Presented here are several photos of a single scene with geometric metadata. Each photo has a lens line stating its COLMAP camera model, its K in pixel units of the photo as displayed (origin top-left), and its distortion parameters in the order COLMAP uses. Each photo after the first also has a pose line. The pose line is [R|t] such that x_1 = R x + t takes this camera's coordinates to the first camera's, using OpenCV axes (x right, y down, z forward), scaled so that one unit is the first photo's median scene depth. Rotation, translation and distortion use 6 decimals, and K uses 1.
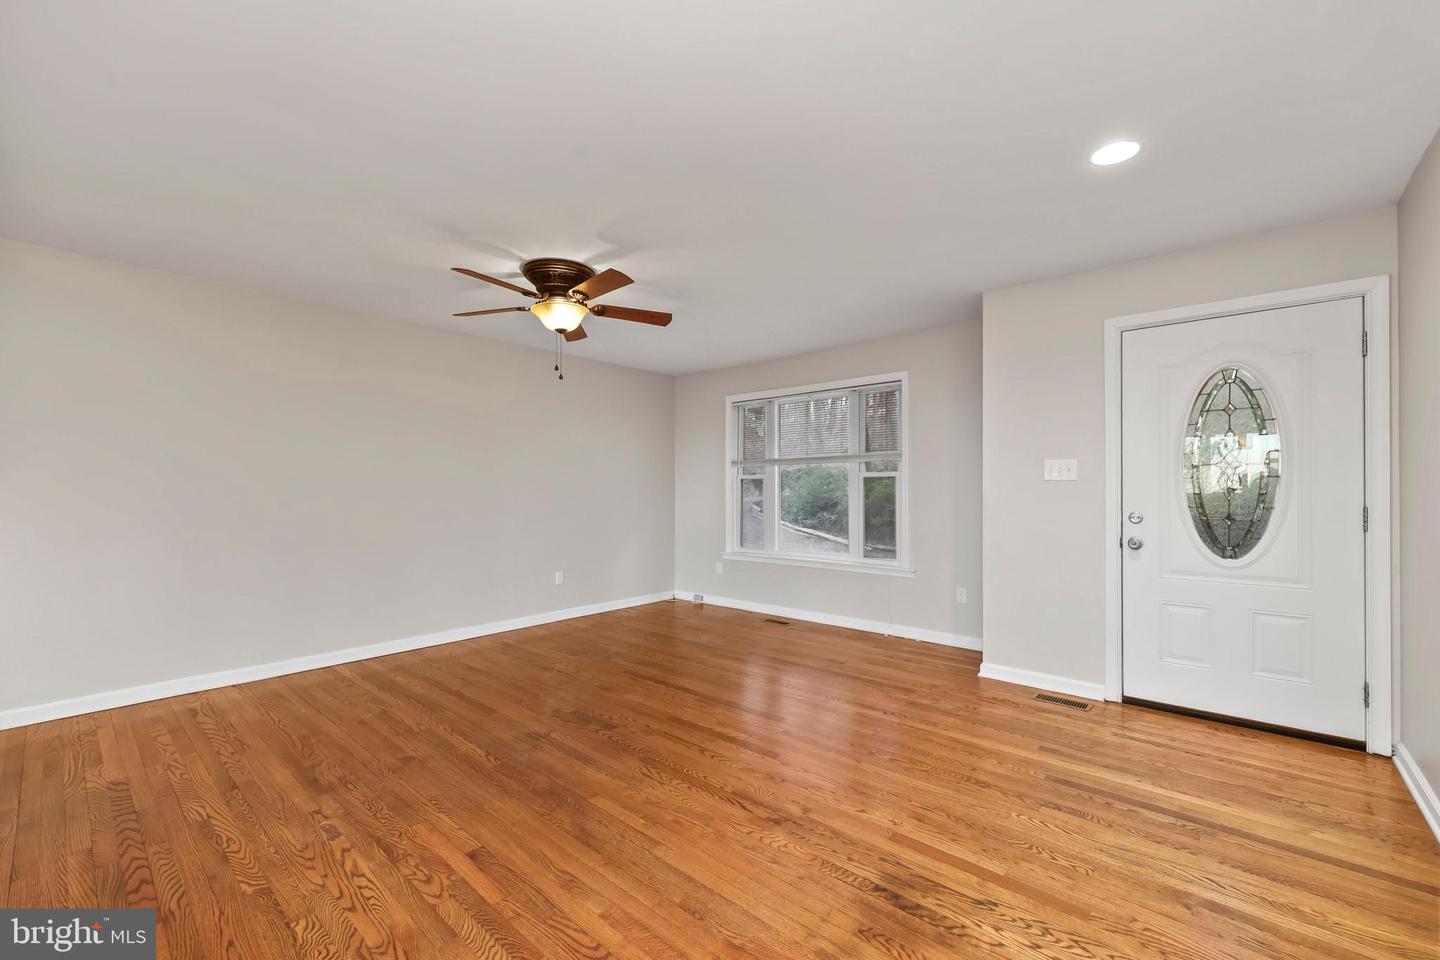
lens RADIAL K [[584.3, 0, 720.8], [0, 584.3, 486.2], [0, 0, 1]] dist [0.000942, 0.001005]
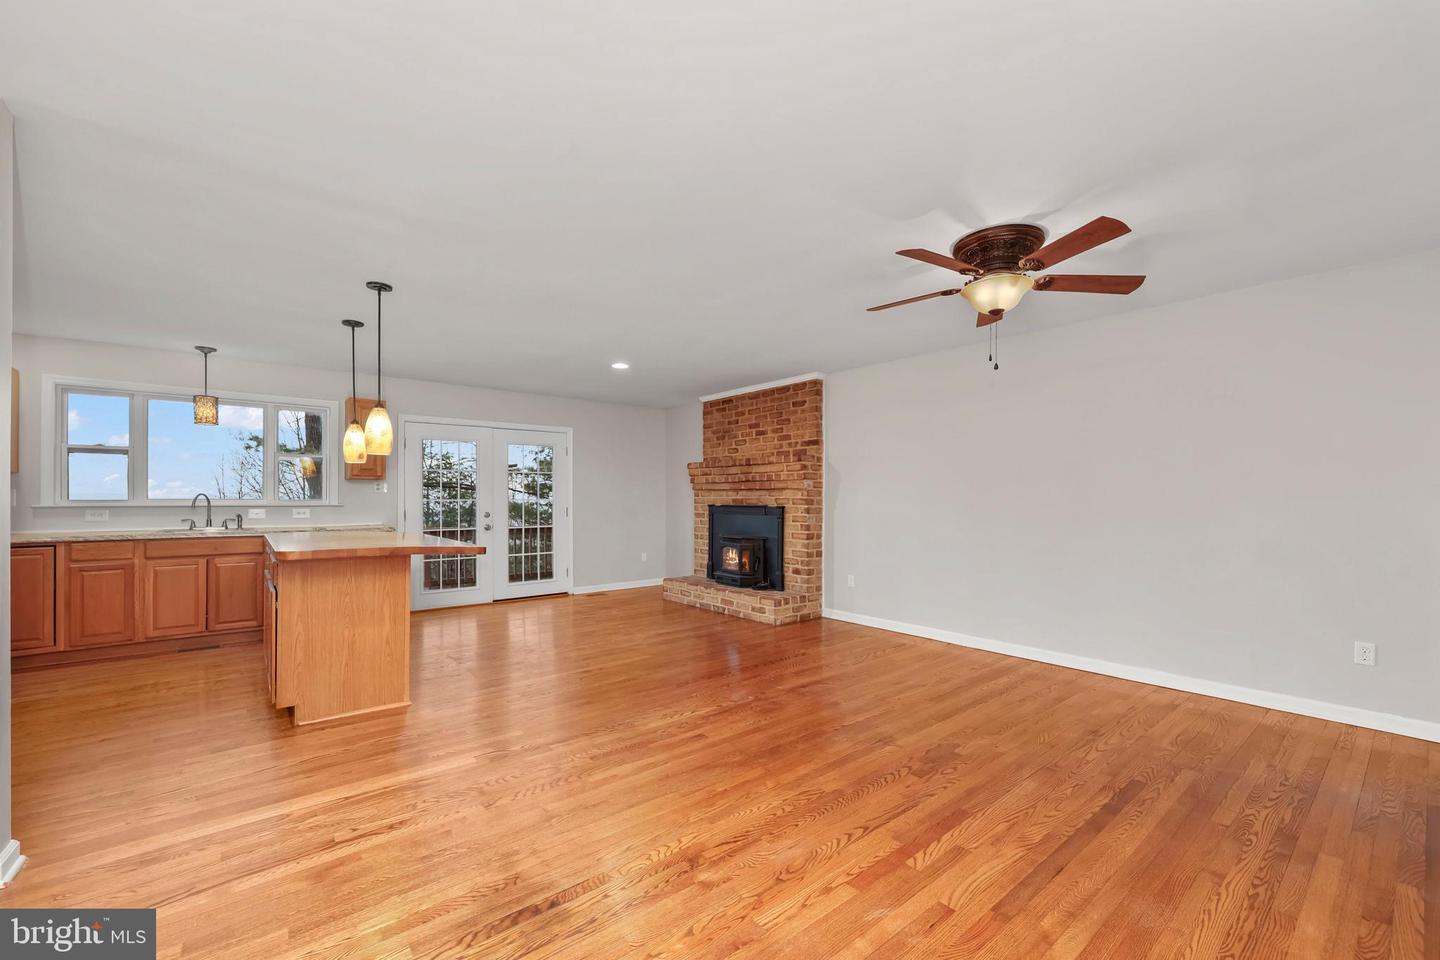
lens RADIAL K [[584.3, 0, 730.0], [0, 584.3, 494.6], [0, 0, 1]] dist [0.000942, 0.001005]
pose [[-0.147744, -0.004199, -0.989017, 0.652538], [0.003650, 0.999982, -0.004790, 0.000869], [0.989019, -0.004317, -0.147726, 0.779816]]
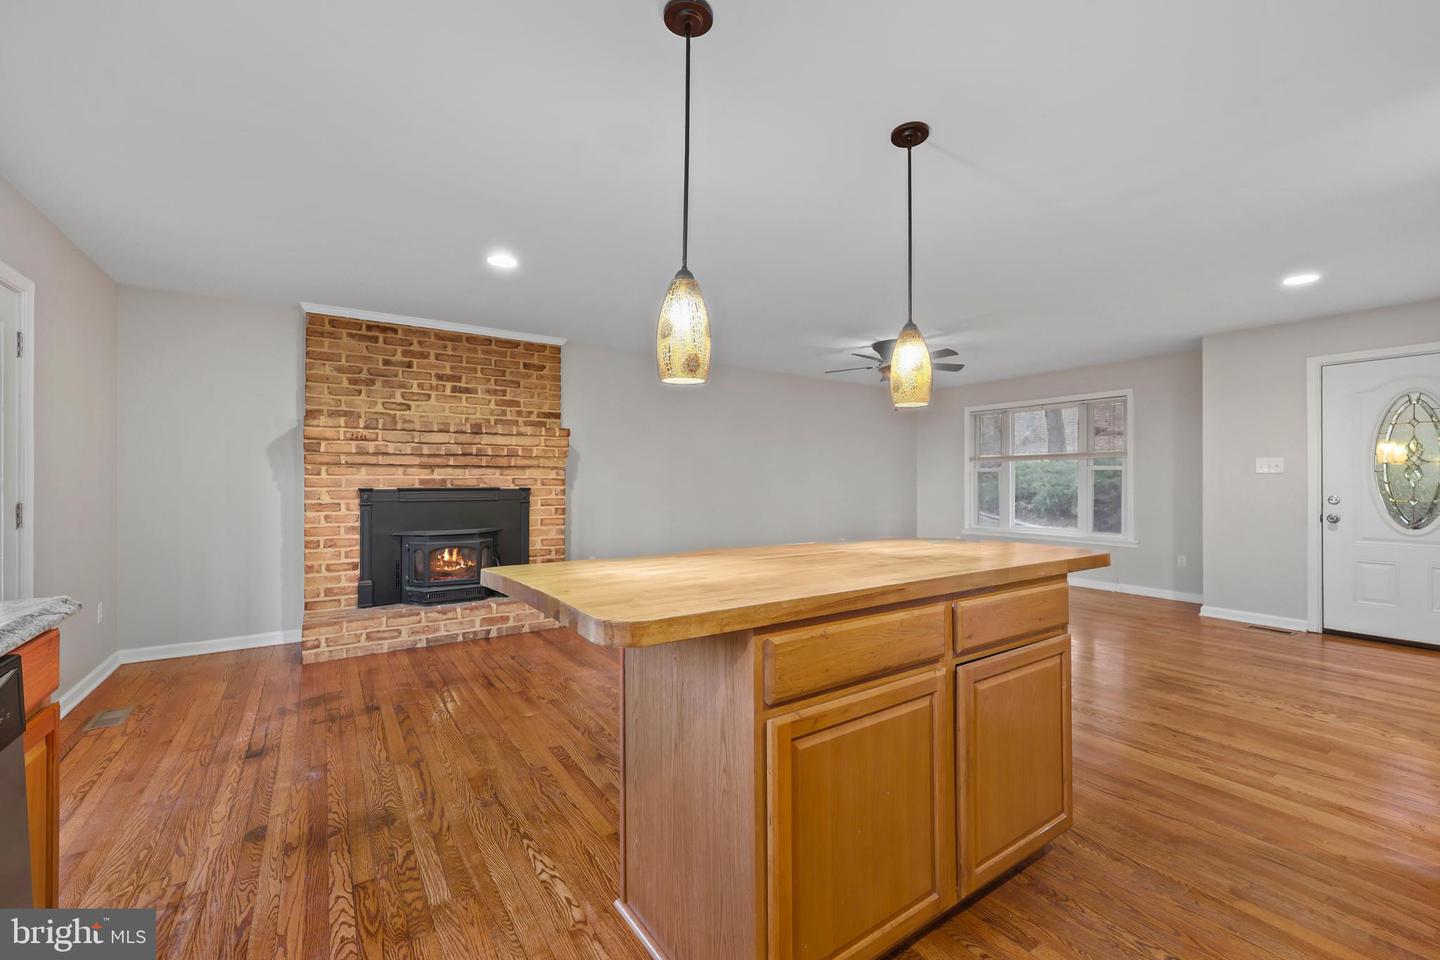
lens RADIAL K [[584.3, 0, 719.9], [0, 584.3, 474.7], [0, 0, 1]] dist [0.000942, 0.001005]
pose [[0.968330, 0.000495, -0.249675, -0.355580], [-0.001403, 0.999993, -0.003457, -0.000297], [0.249672, 0.003697, 0.968324, -0.711368]]
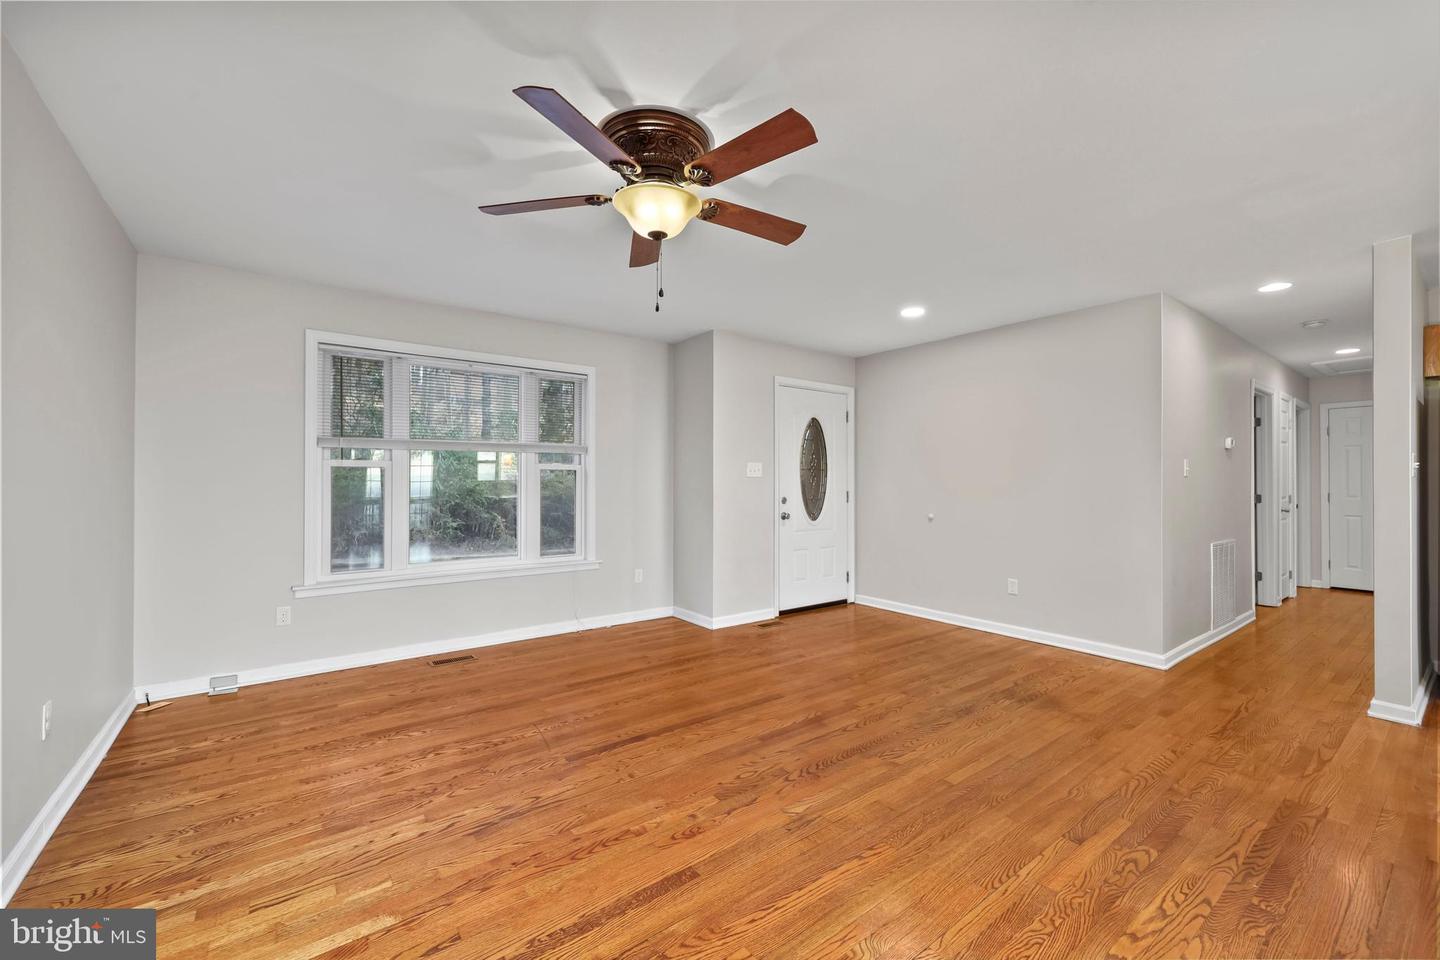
lens RADIAL K [[584.3, 0, 717.7], [0, 584.3, 484.2], [0, 0, 1]] dist [0.000942, 0.001005]
pose [[0.201337, -0.001796, 0.979520, -0.927171], [-0.007399, 0.999967, 0.003355, 0.002971], [-0.979494, -0.007923, 0.201317, 0.844702]]
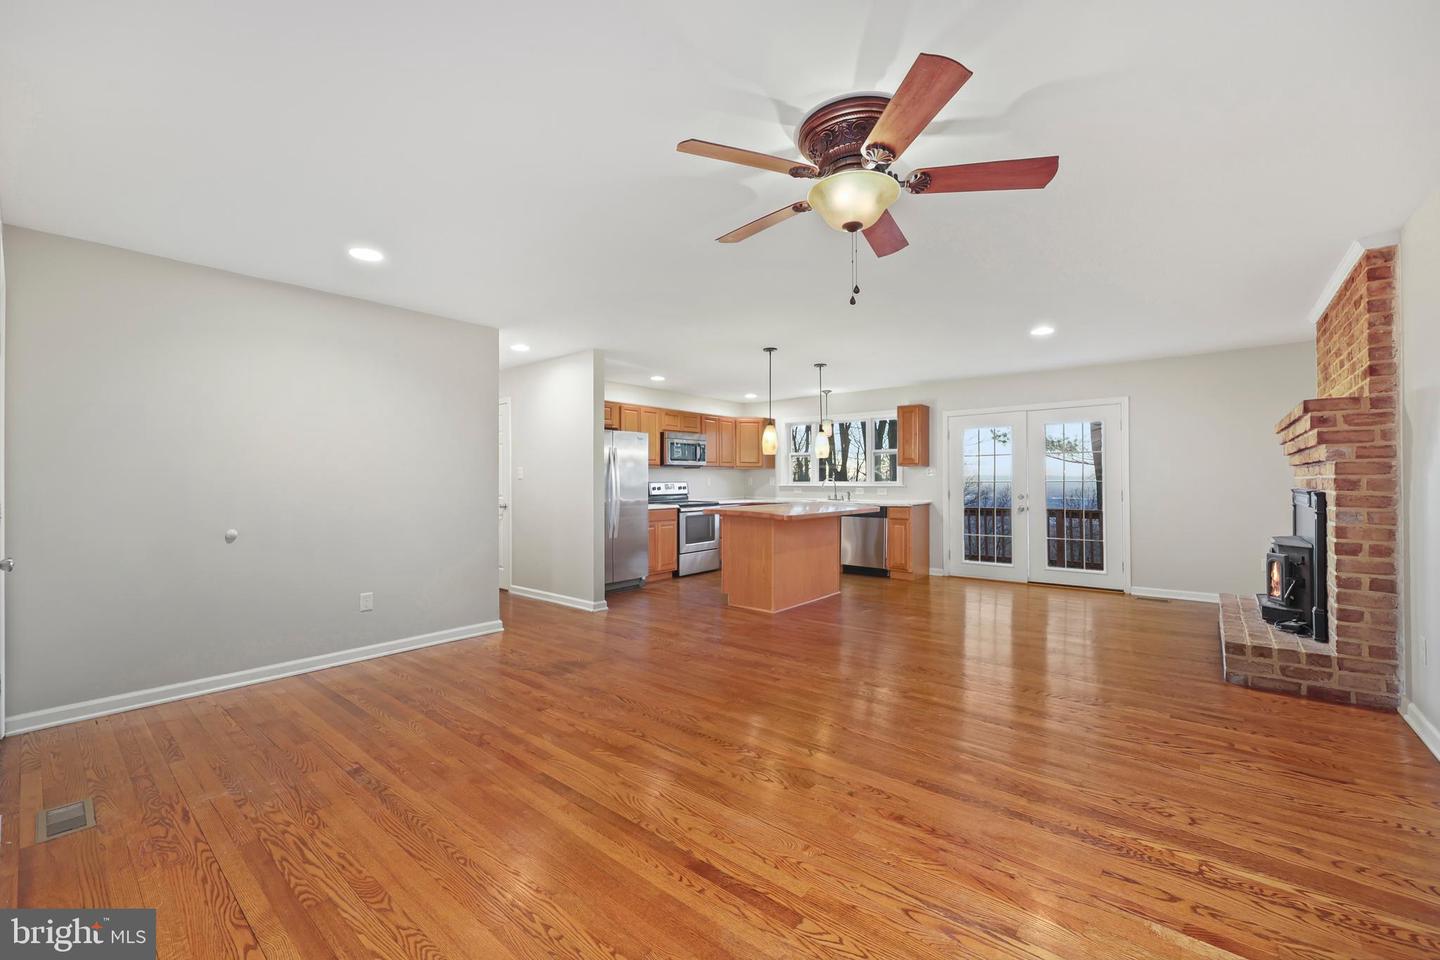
lens RADIAL K [[584.3, 0, 729.4], [0, 584.3, 476.4], [0, 0, 1]] dist [0.000942, 0.001005]
pose [[-0.999105, 0.007081, -0.041693, -0.118473], [0.007677, 0.999870, -0.014160, 0.008467], [0.041587, -0.014467, -0.999030, 1.697771]]
